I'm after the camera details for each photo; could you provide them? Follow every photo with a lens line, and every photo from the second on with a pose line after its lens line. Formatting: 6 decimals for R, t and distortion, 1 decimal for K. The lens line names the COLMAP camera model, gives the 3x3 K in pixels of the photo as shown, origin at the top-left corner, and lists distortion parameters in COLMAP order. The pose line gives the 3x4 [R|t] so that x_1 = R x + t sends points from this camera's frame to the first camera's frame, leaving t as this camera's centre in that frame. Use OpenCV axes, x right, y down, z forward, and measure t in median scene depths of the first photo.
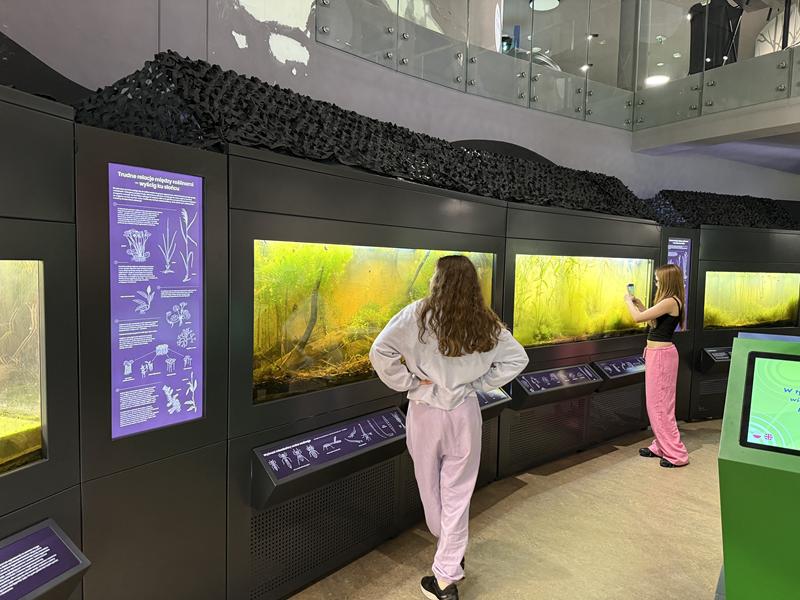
lens RADIAL K [[557.9, 0, 386.8], [0, 557.9, 291.9], [0, 0, 1]] dist [0.092013, -0.147447]
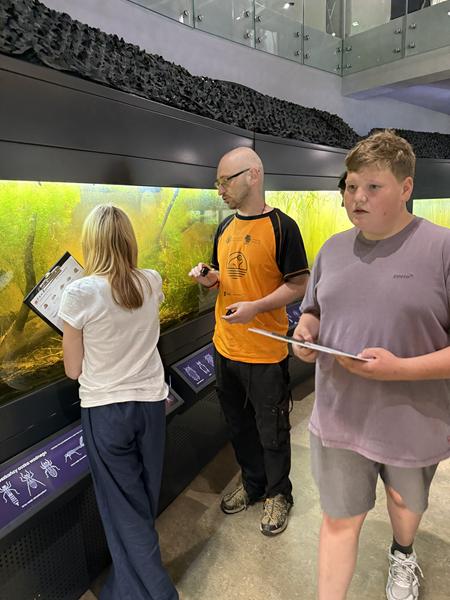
lens RADIAL K [[431.6, 0, 217.3], [0, 431.6, 299.8], [0, 0, 1]] dist [0.025393, -0.056949]
pose [[0.980316, -0.099806, 0.170351, 0.006428], [0.072664, 0.984644, 0.158730, -0.006467], [-0.183578, -0.143227, 0.972515, 0.303880]]
